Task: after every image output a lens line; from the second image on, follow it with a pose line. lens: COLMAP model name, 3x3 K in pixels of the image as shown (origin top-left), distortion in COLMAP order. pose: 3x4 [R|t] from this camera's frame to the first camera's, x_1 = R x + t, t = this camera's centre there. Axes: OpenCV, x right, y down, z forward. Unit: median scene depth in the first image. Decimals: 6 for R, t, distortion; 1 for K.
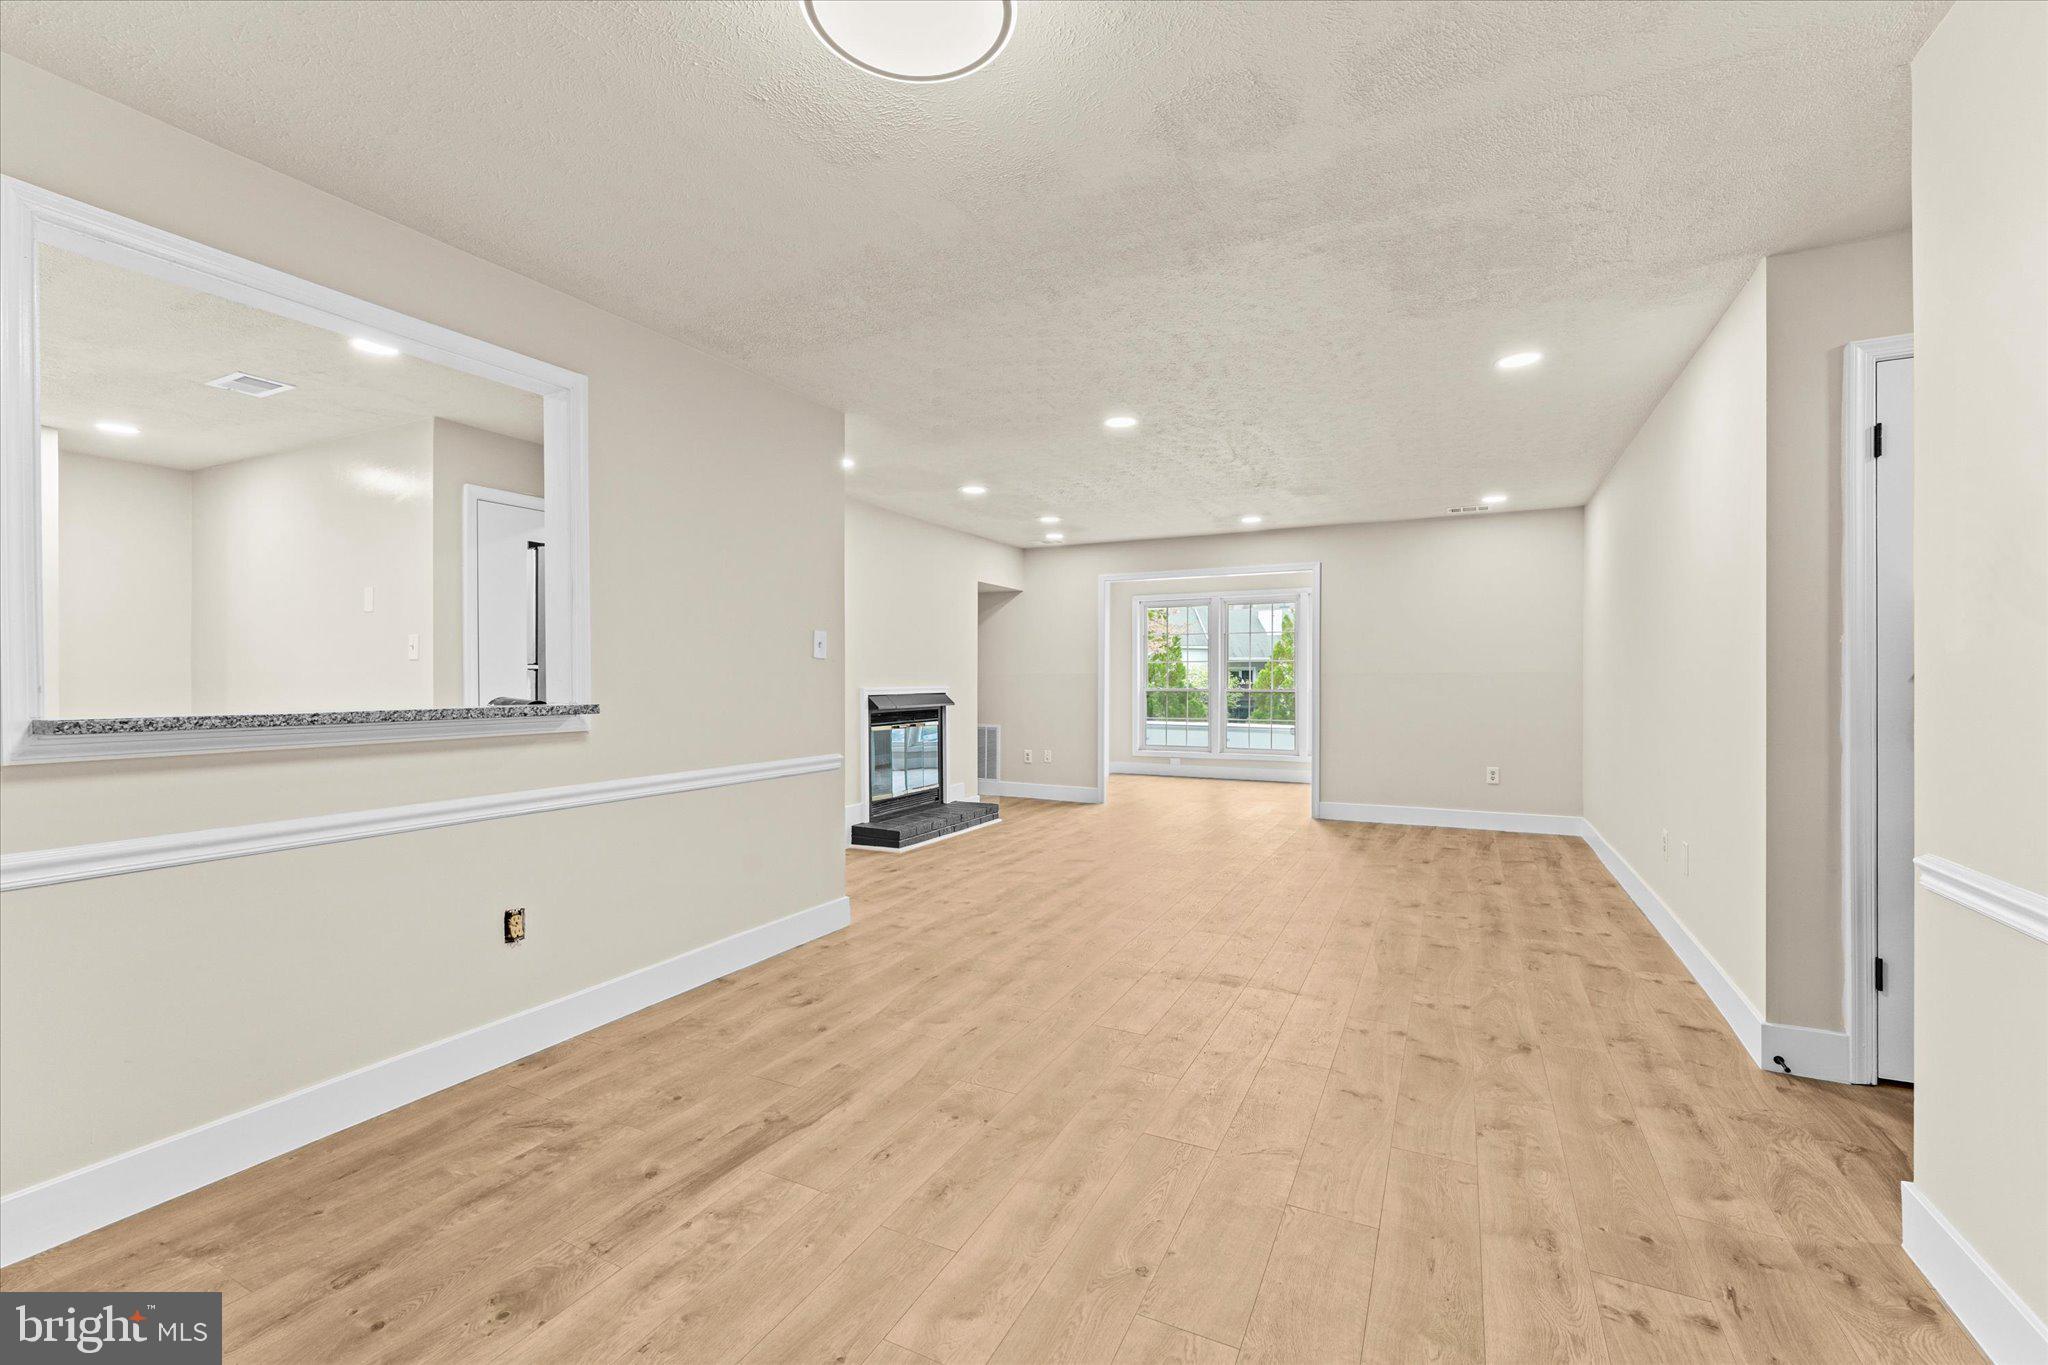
lens RADIAL K [[837.4, 0, 1019.7], [0, 837.4, 686.2], [0, 0, 1]] dist [0.002417, 0.000351]
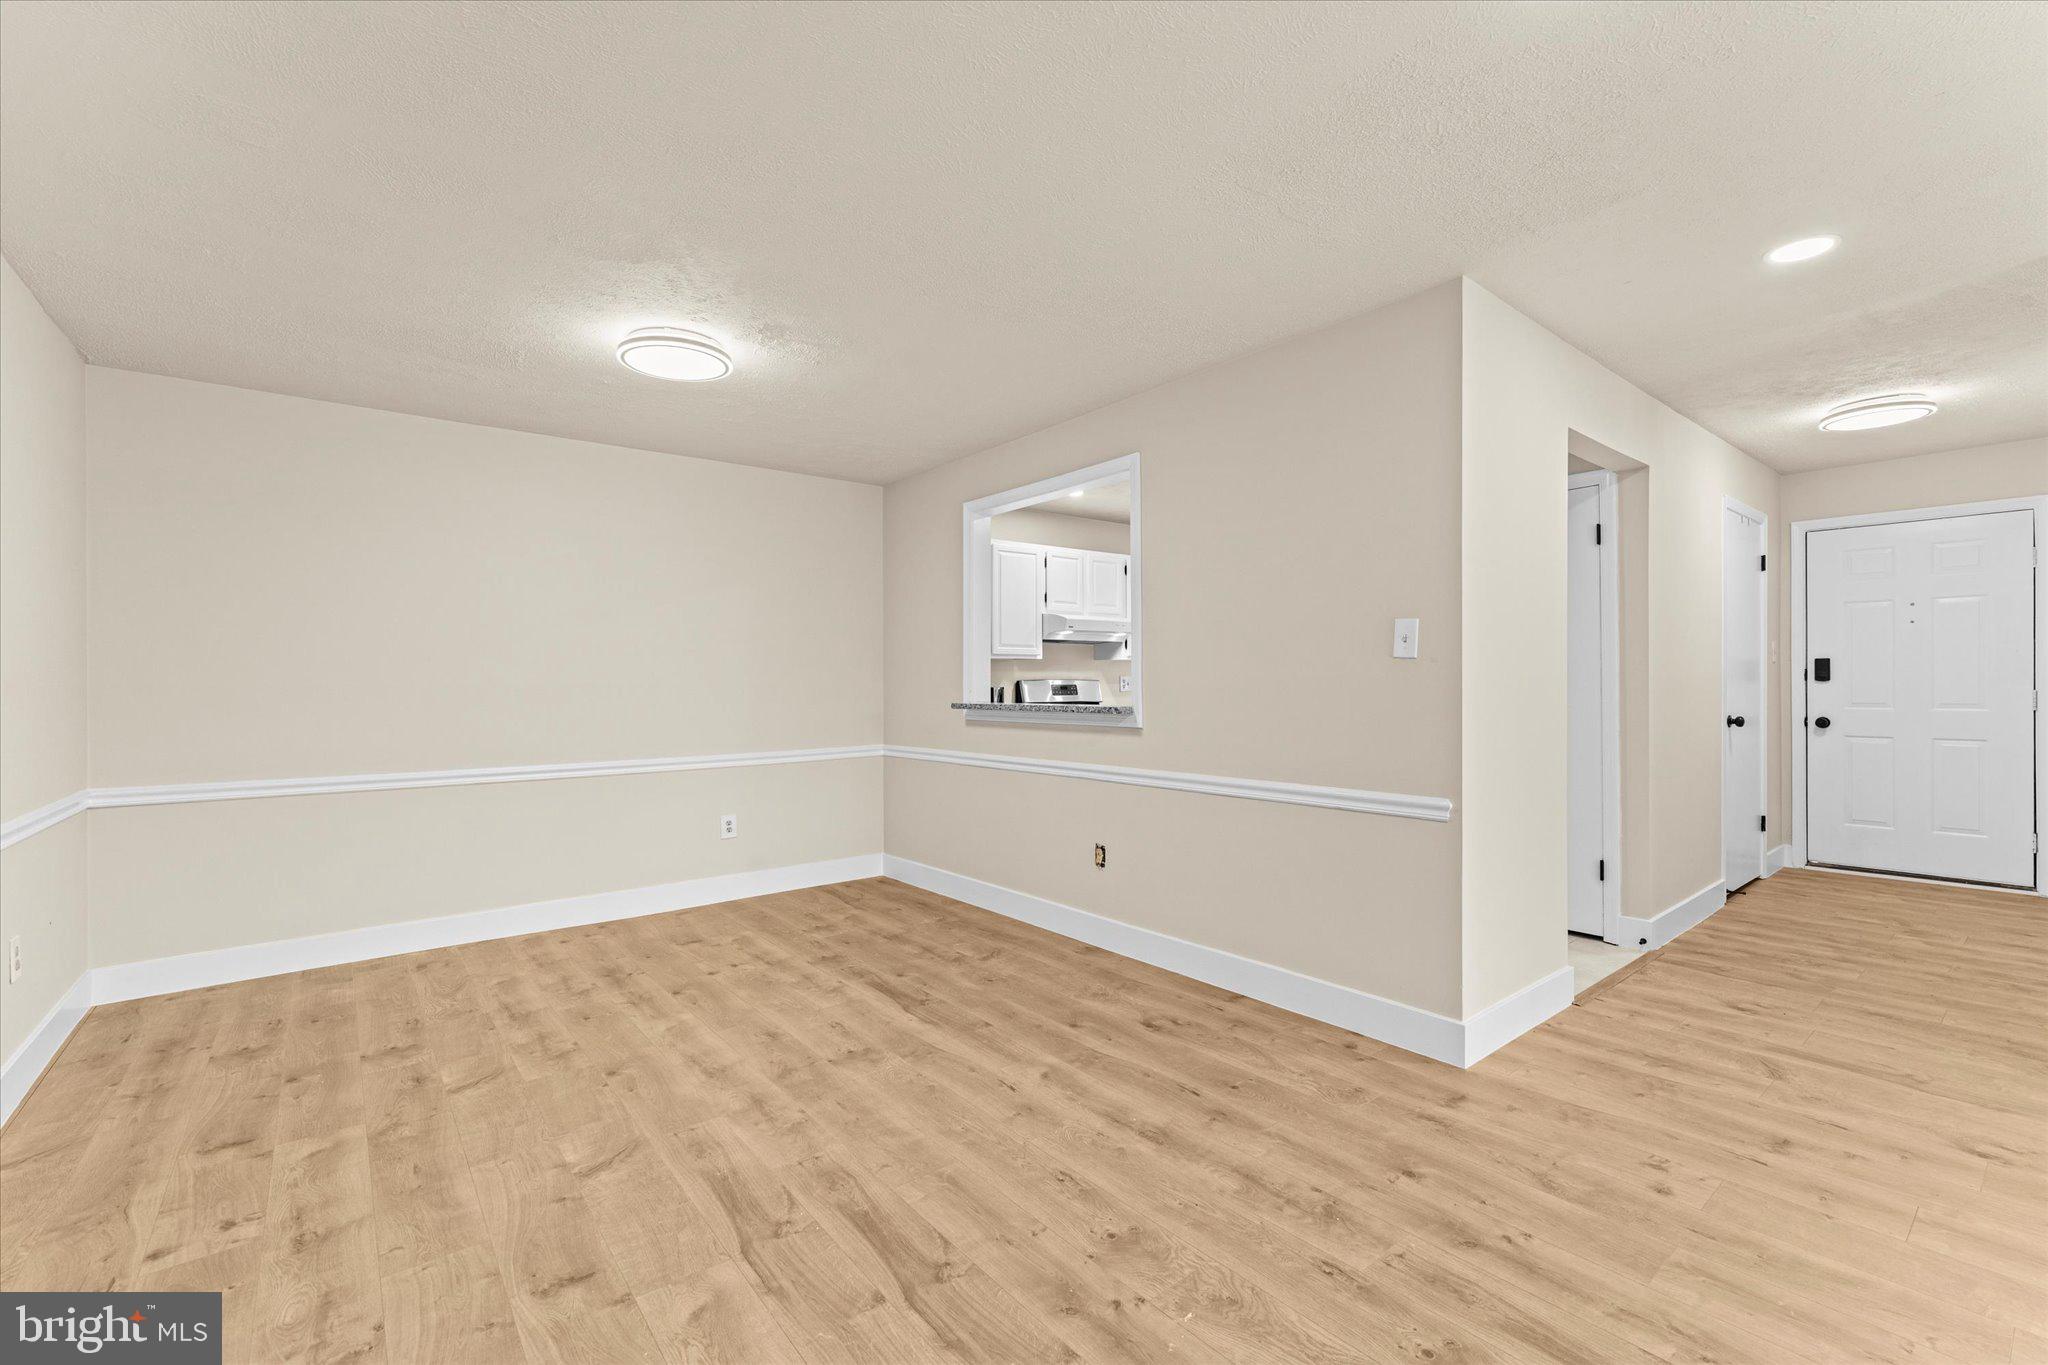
lens RADIAL K [[837.4, 0, 1016.5], [0, 837.4, 680.6], [0, 0, 1]] dist [0.002417, 0.000351]
pose [[-0.389913, 0.000095, -0.920852, 0.767604], [0.001356, 0.999999, -0.000471, -0.019170], [0.920851, -0.001432, -0.389913, 1.371986]]
